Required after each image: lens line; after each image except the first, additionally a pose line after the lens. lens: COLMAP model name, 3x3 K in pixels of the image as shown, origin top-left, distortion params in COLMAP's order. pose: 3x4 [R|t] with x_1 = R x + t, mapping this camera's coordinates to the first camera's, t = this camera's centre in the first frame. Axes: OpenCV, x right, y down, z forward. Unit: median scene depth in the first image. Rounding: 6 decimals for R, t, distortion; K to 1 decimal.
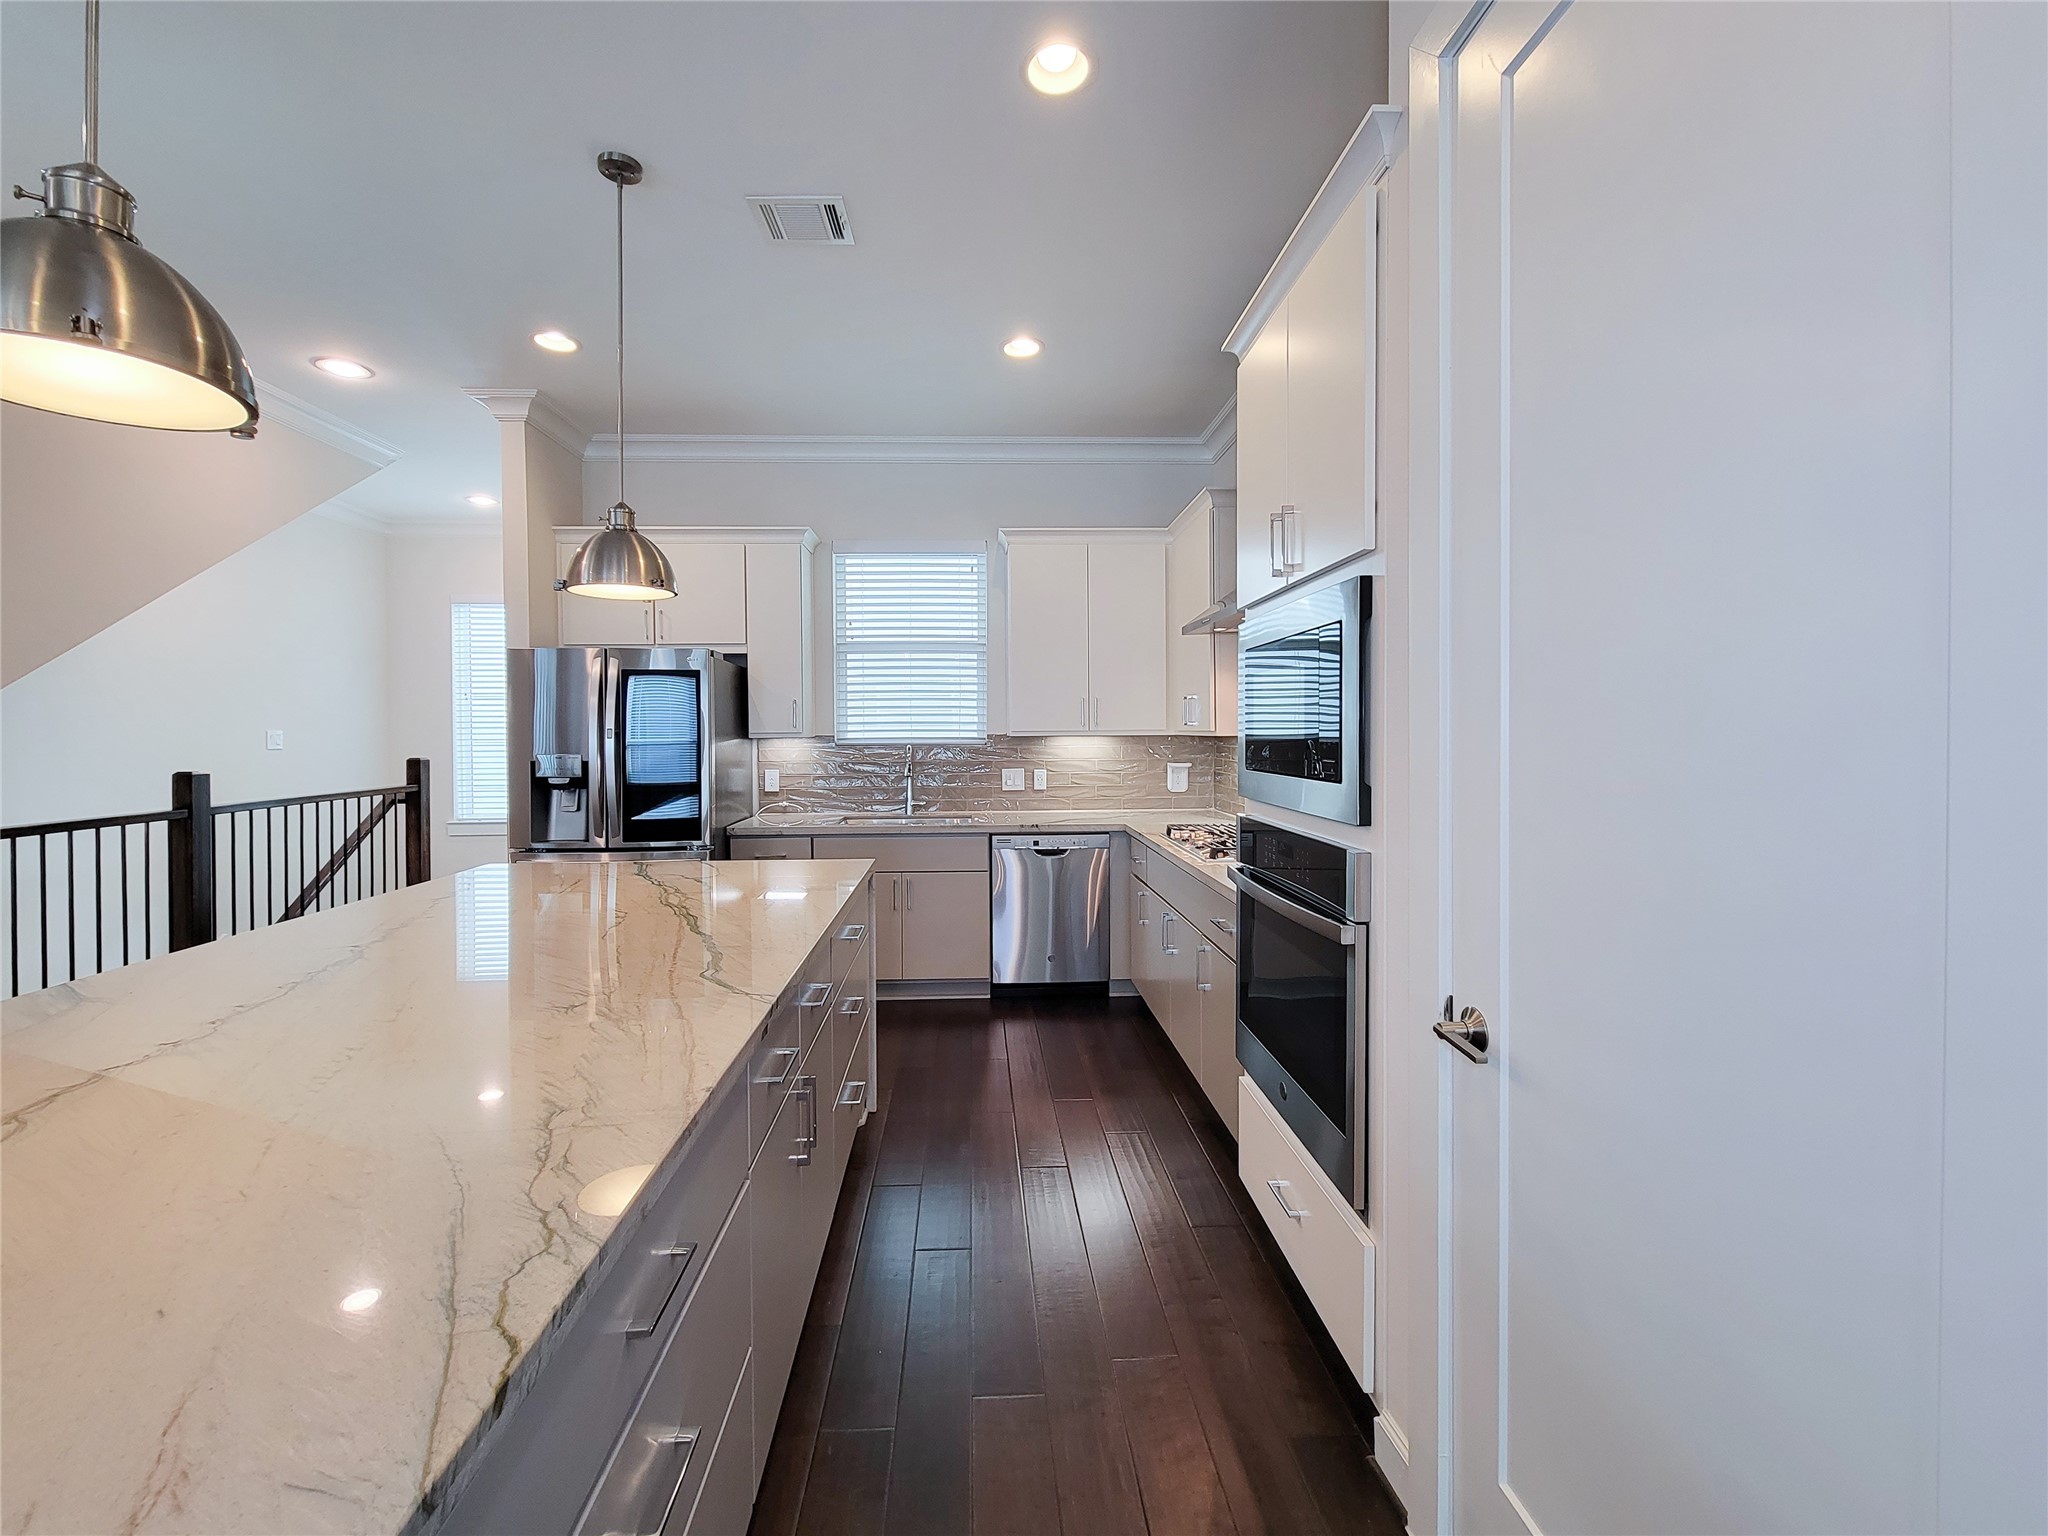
lens RADIAL K [[842.9, 0, 1001.4], [0, 842.9, 732.8], [0, 0, 1]] dist [0.008190, 0.000261]
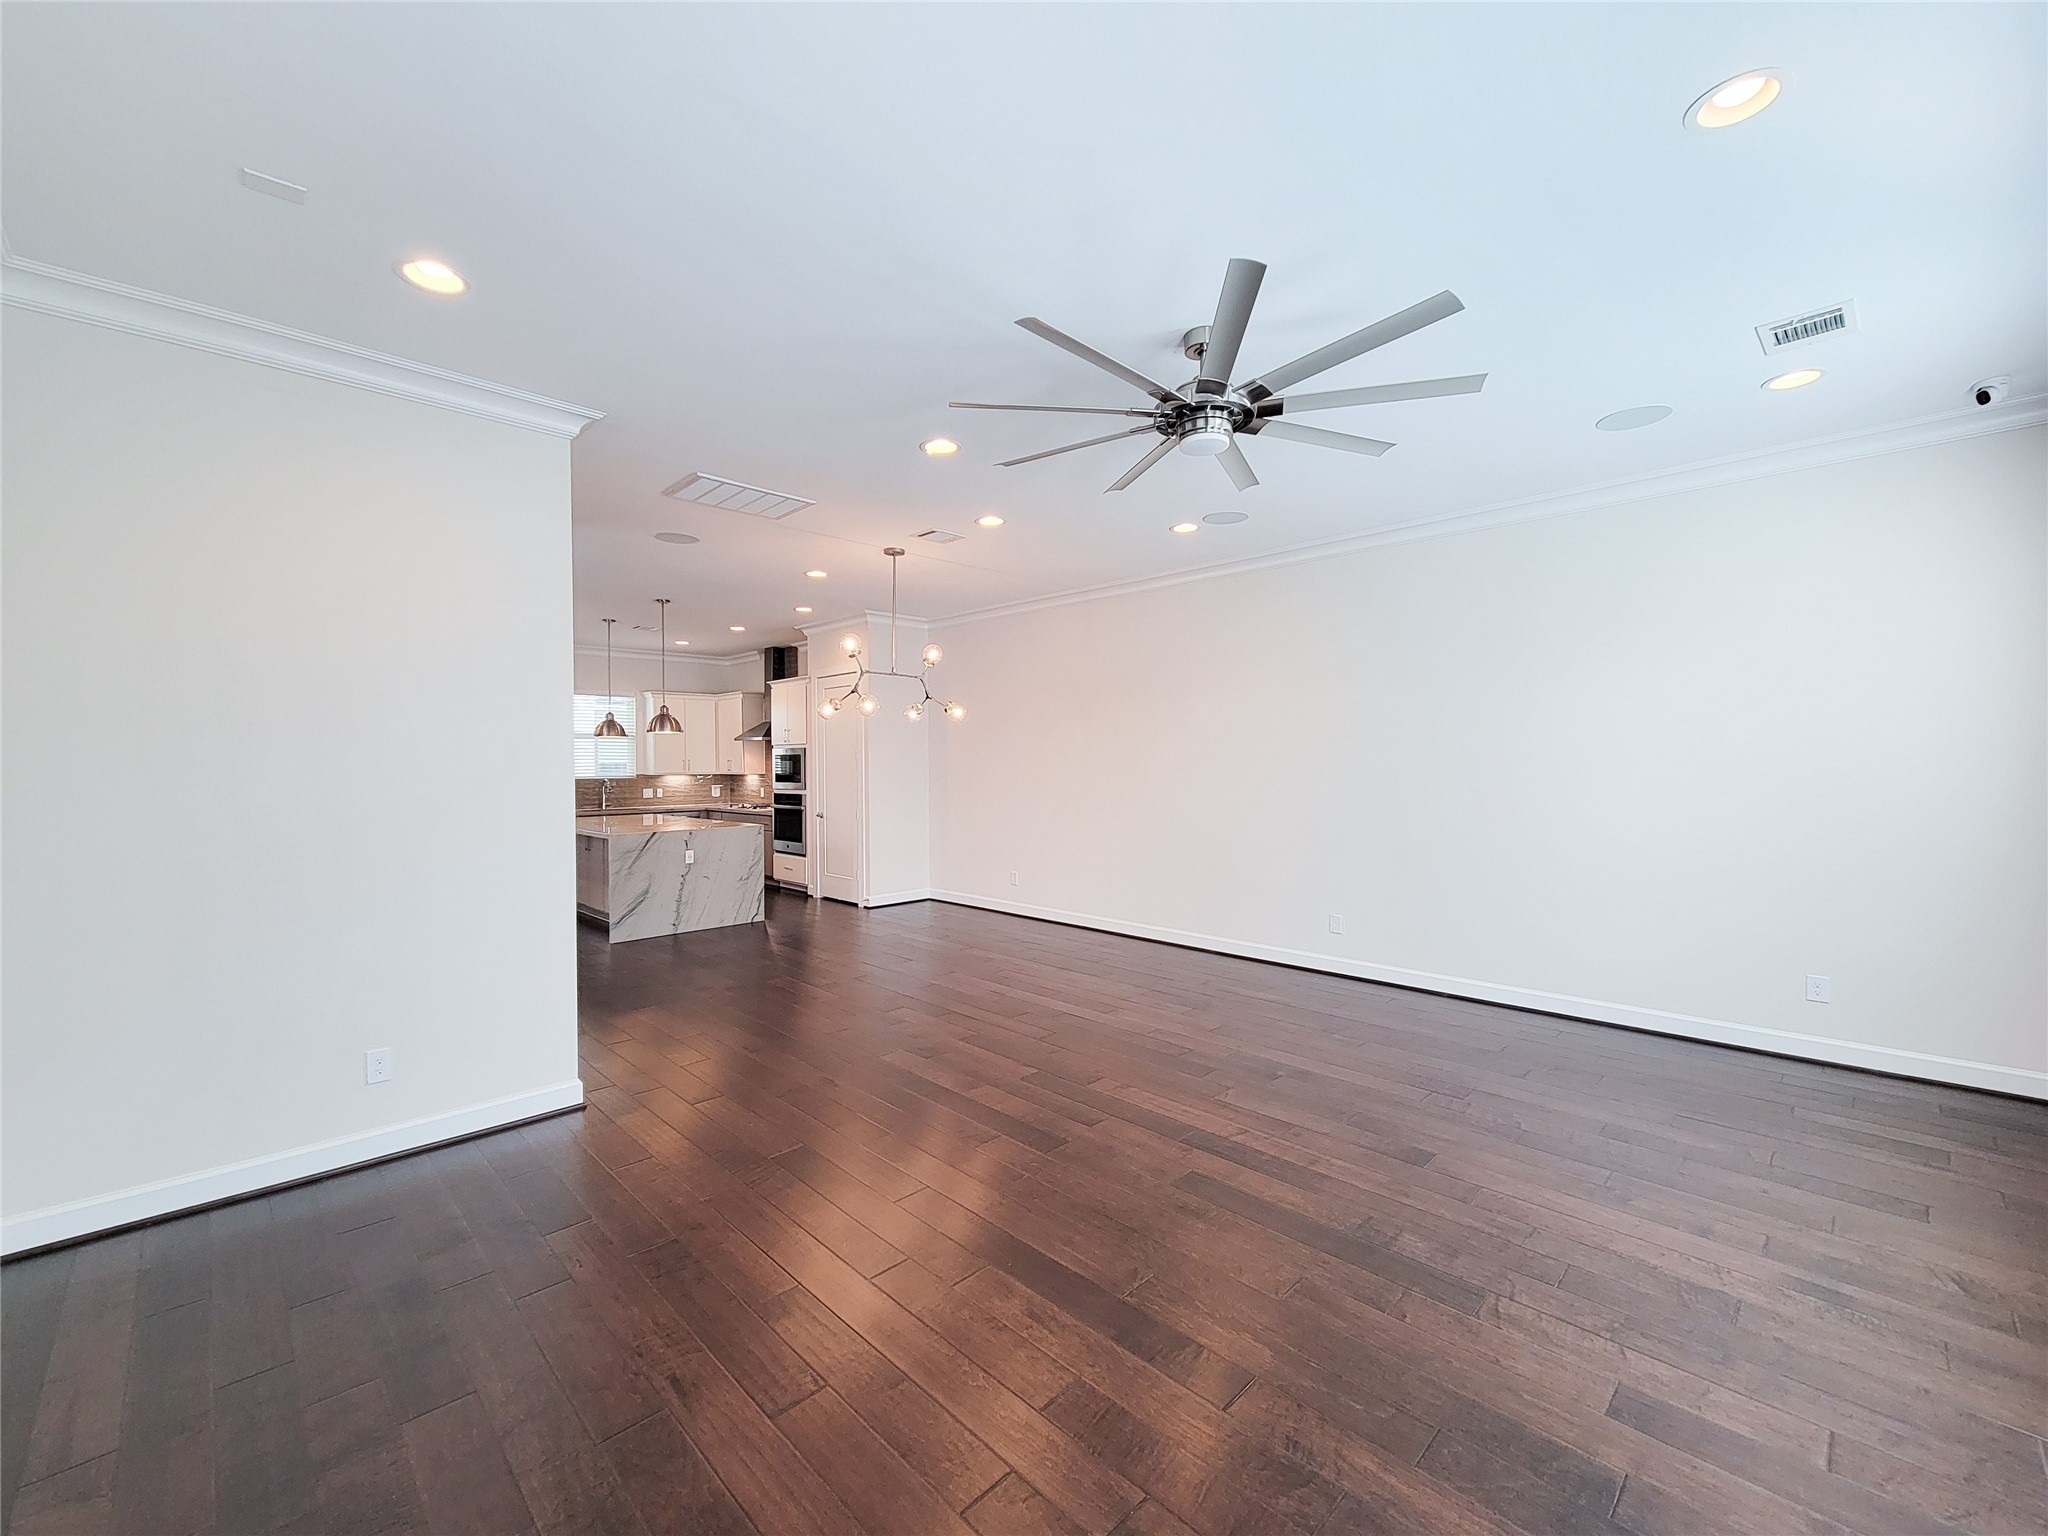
lens RADIAL K [[842.9, 0, 1019.2], [0, 842.9, 775.2], [0, 0, 1]] dist [0.008190, 0.000261]
pose [[0.736112, -0.012016, 0.676753, -0.873604], [0.005732, 0.999917, 0.011518, -0.018636], [-0.676835, -0.004599, 0.736120, -1.551431]]
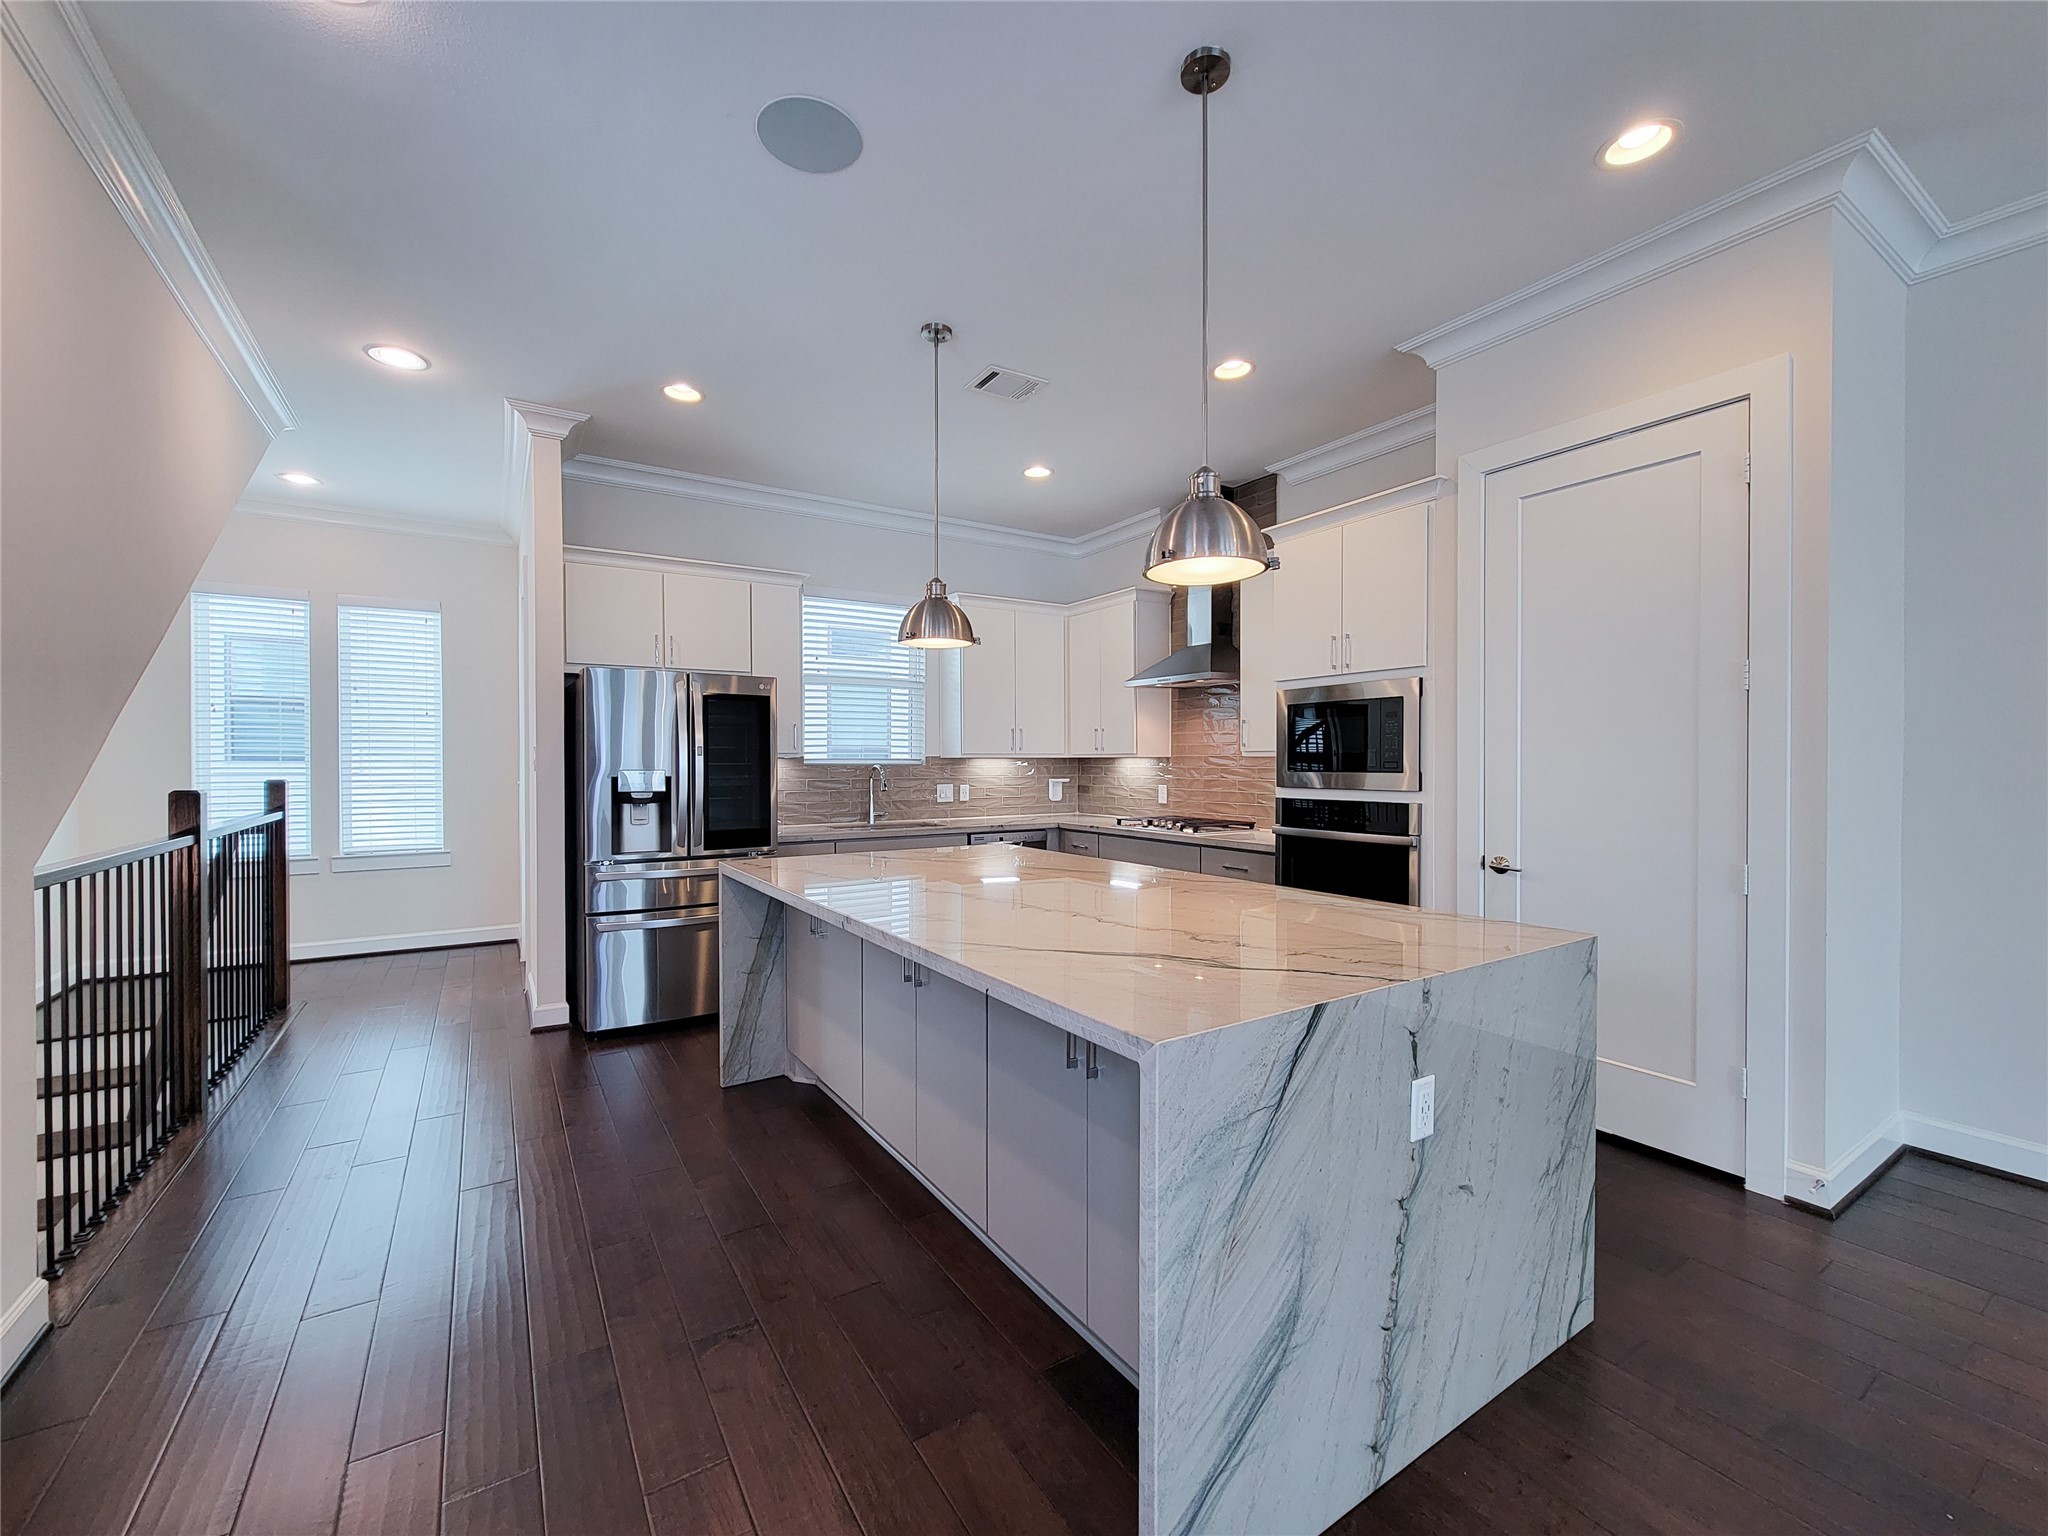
lens RADIAL K [[842.9, 0, 1010.7], [0, 842.9, 761.0], [0, 0, 1]] dist [0.008190, 0.000261]
pose [[0.862195, 0.003980, 0.506561, -0.557749], [-0.001599, 0.999986, -0.005136, 0.015198], [-0.506574, 0.003618, 0.862189, -0.121978]]
